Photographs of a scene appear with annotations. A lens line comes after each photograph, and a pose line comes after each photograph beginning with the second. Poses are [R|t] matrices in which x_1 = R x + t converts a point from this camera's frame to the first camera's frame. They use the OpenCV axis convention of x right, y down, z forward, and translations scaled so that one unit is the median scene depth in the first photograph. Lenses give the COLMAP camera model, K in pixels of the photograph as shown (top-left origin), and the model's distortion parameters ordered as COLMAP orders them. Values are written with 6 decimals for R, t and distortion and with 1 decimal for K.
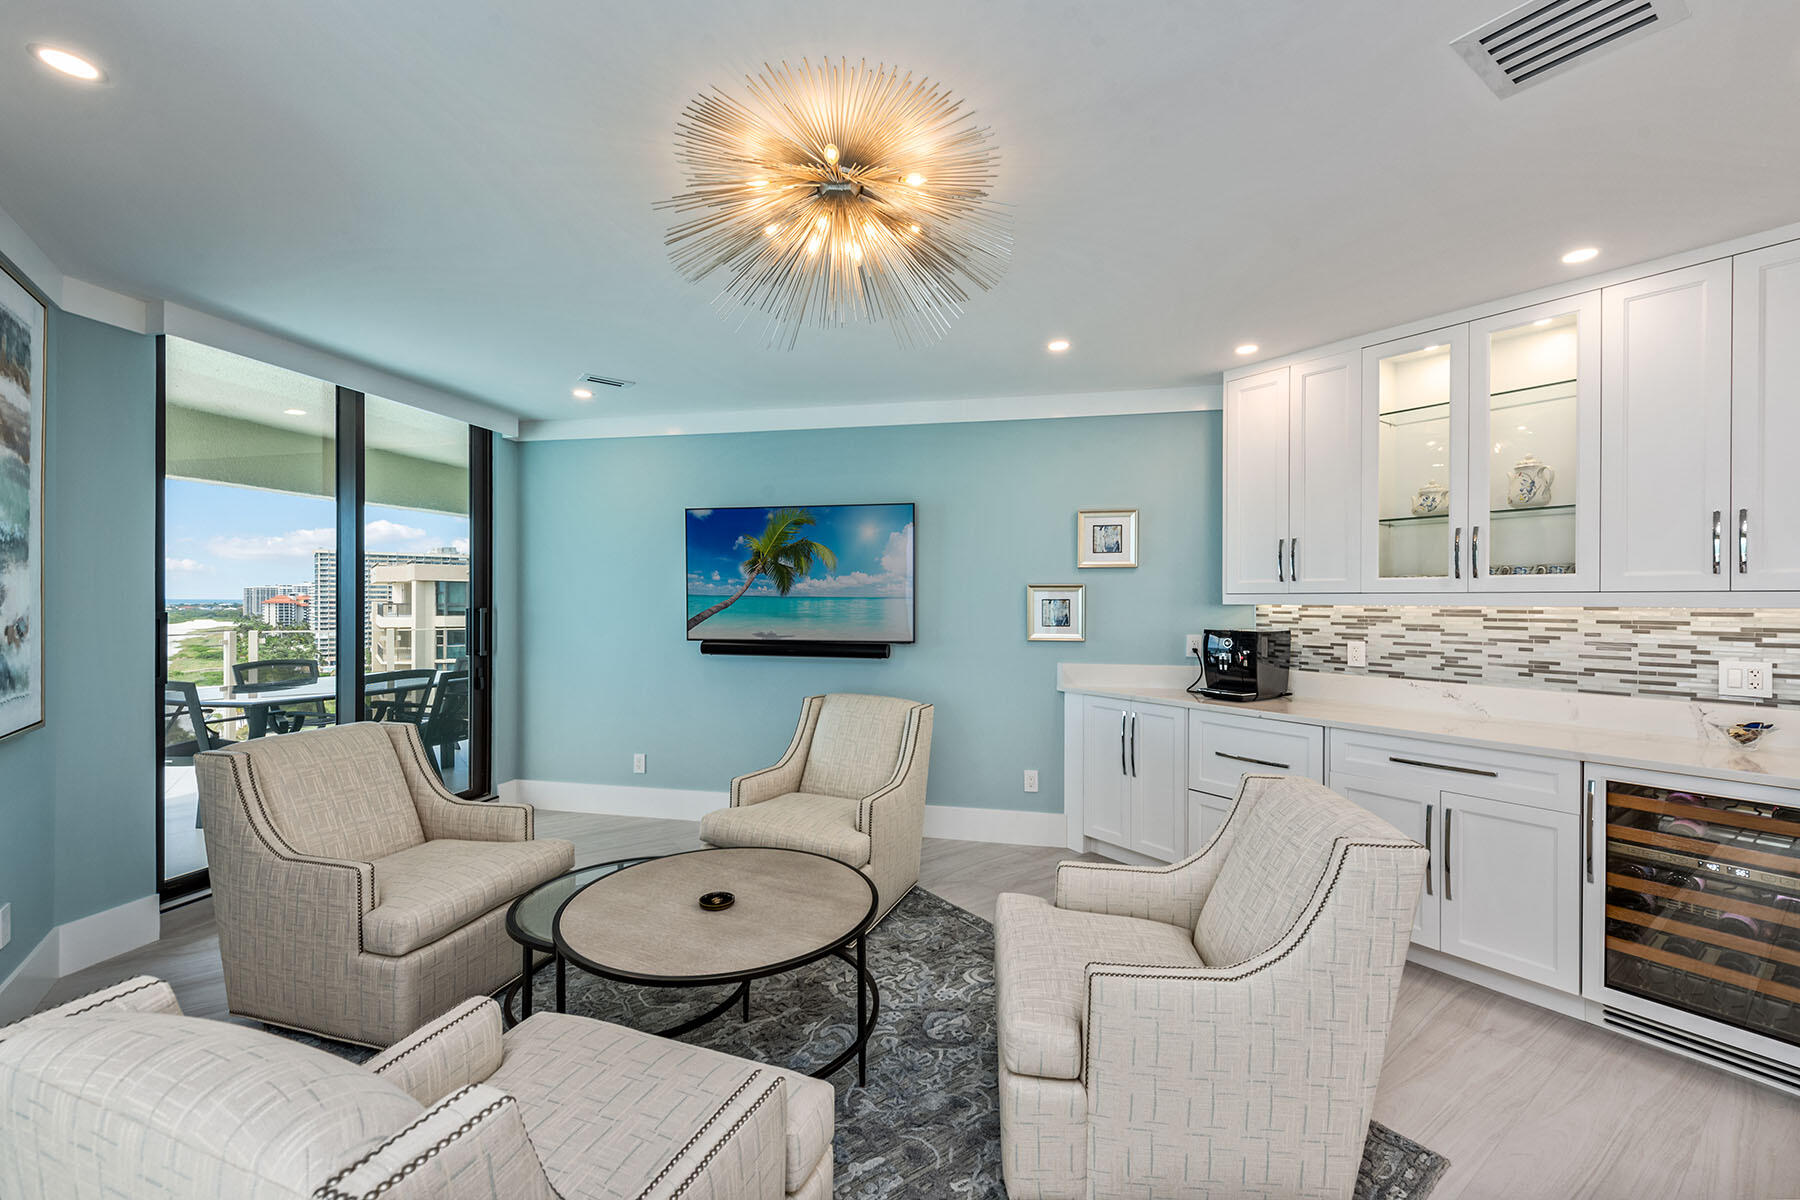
lens RADIAL K [[743.2, 0, 897.7], [0, 743.2, 589.9], [0, 0, 1]] dist [0.011851, -0.001285]
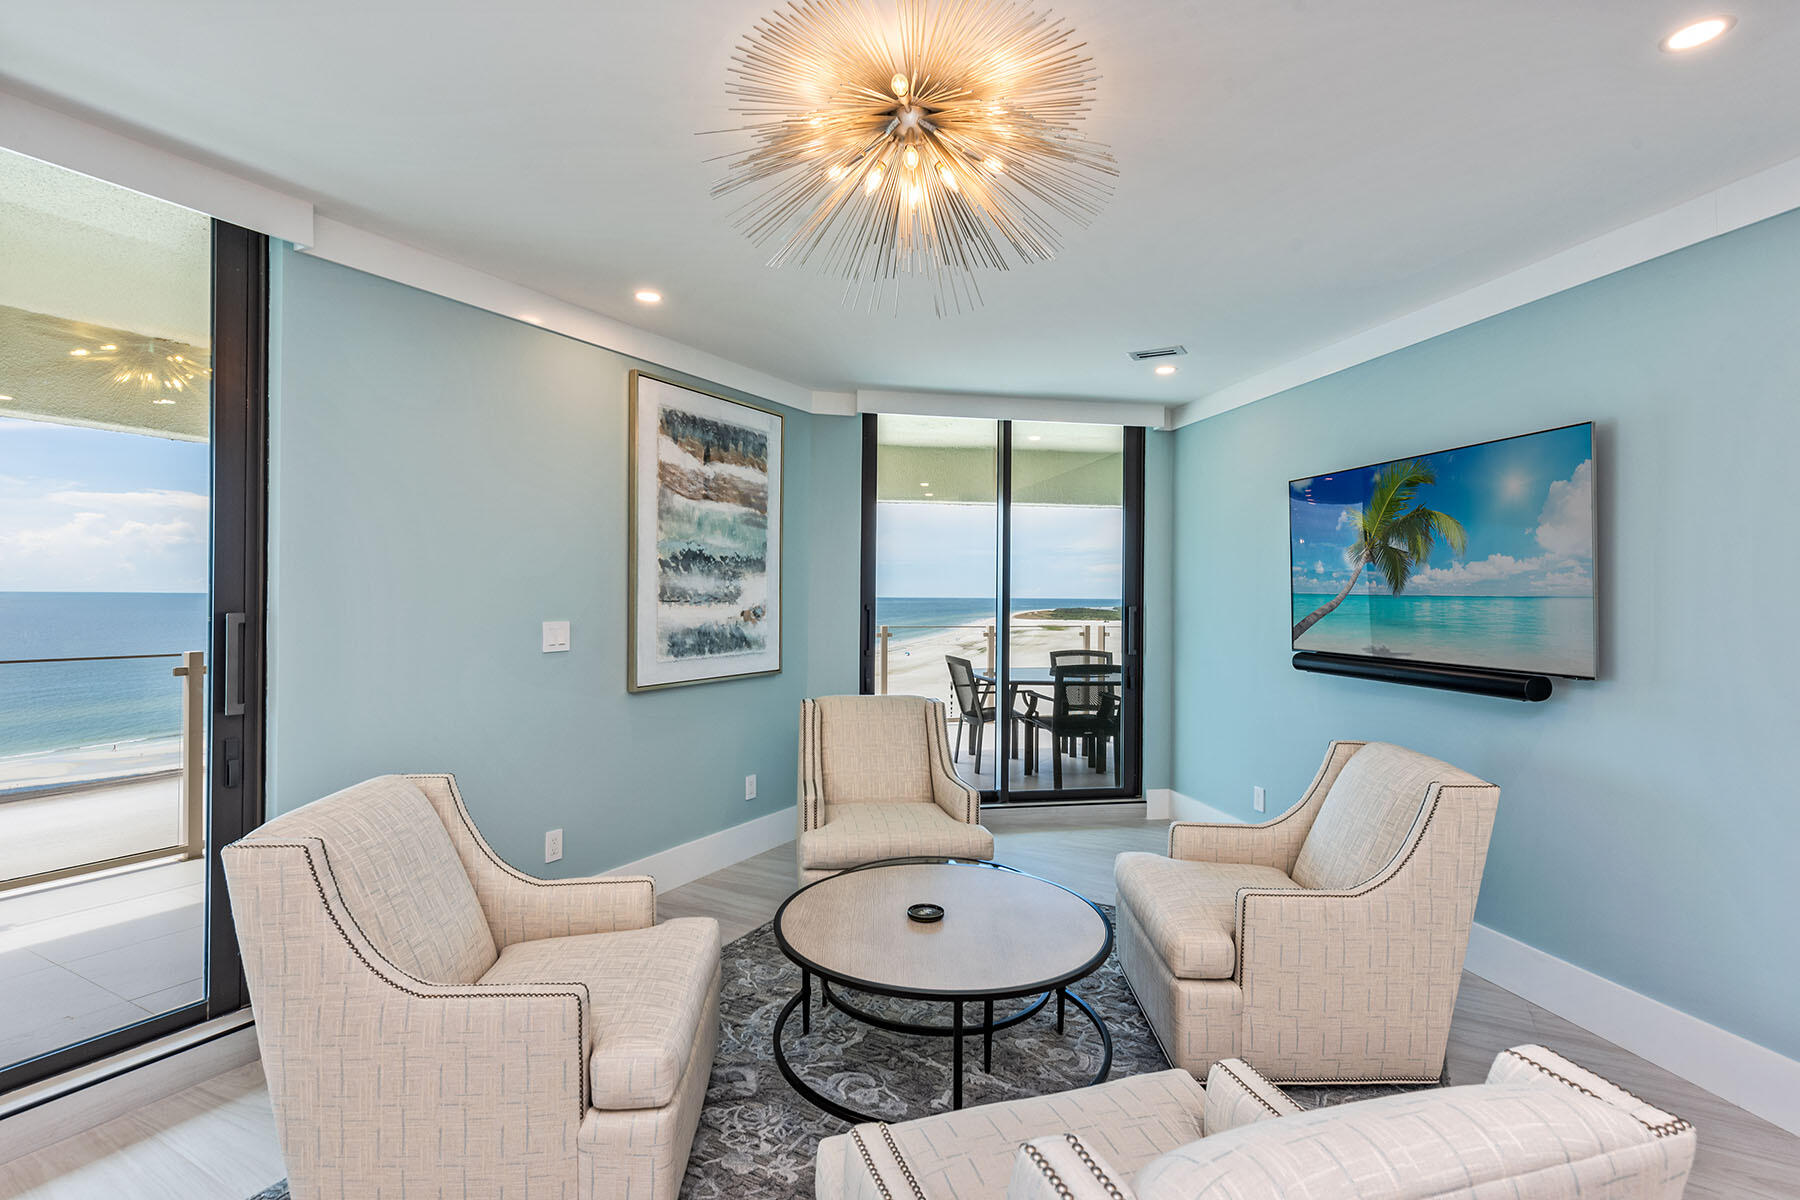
lens RADIAL K [[832.7, 0, 850.5], [0, 832.7, 596.8], [0, 0, 1]] dist [-0.001435, -0.000497]
pose [[0.395318, 0.001286, -0.918543, 0.362206], [0.003835, 0.999988, 0.003050, 0.006388], [0.918536, -0.004728, 0.395308, 0.258747]]
